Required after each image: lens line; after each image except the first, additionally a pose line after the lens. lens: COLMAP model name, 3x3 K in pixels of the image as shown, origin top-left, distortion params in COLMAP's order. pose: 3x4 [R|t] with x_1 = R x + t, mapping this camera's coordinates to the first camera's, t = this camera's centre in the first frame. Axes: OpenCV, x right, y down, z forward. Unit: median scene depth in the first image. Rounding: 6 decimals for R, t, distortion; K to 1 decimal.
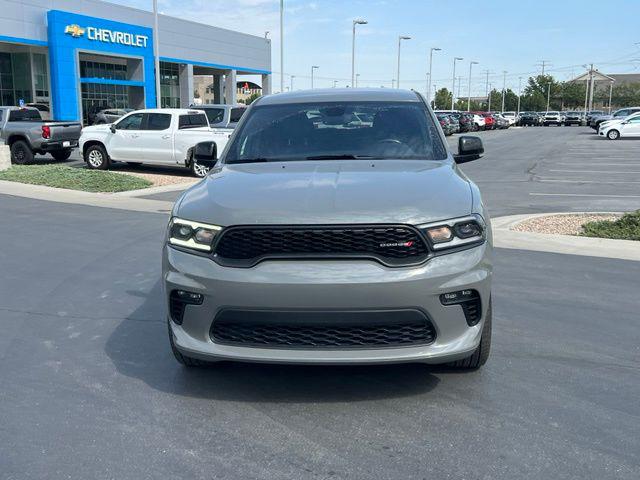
lens RADIAL K [[709.0, 0, 313.2], [0, 709.0, 243.3], [0, 0, 1]] dist [0.050092, 0.000000]
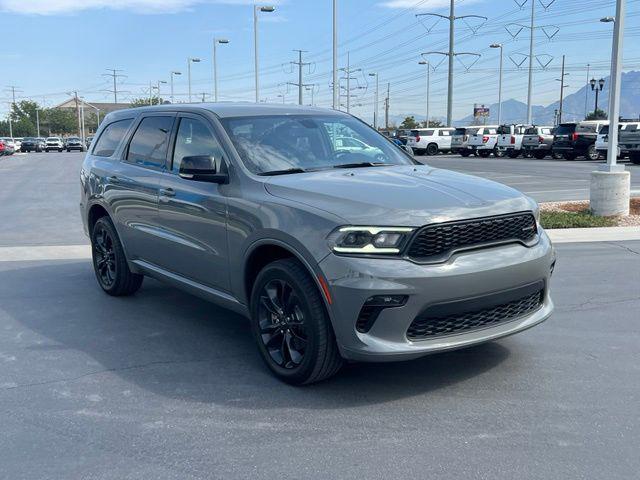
lens RADIAL K [[709.0, 0, 314.4], [0, 709.0, 242.2], [0, 0, 1]] dist [0.050092, 0.000000]
pose [[0.752326, -0.101354, 0.650948, -0.612760], [0.126302, 0.991956, 0.008476, -0.019310], [-0.646571, 0.075839, 0.759075, 0.202593]]
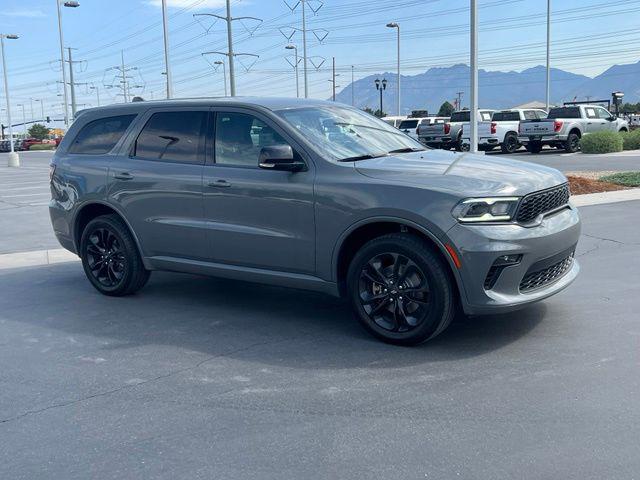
lens RADIAL K [[709.0, 0, 315.4], [0, 709.0, 239.9], [0, 0, 1]] dist [0.050092, 0.000000]
pose [[0.507549, -0.145095, 0.849318, -0.913151], [0.188489, 0.980541, 0.054873, -0.056401], [-0.840753, 0.132236, 0.525022, 0.438128]]
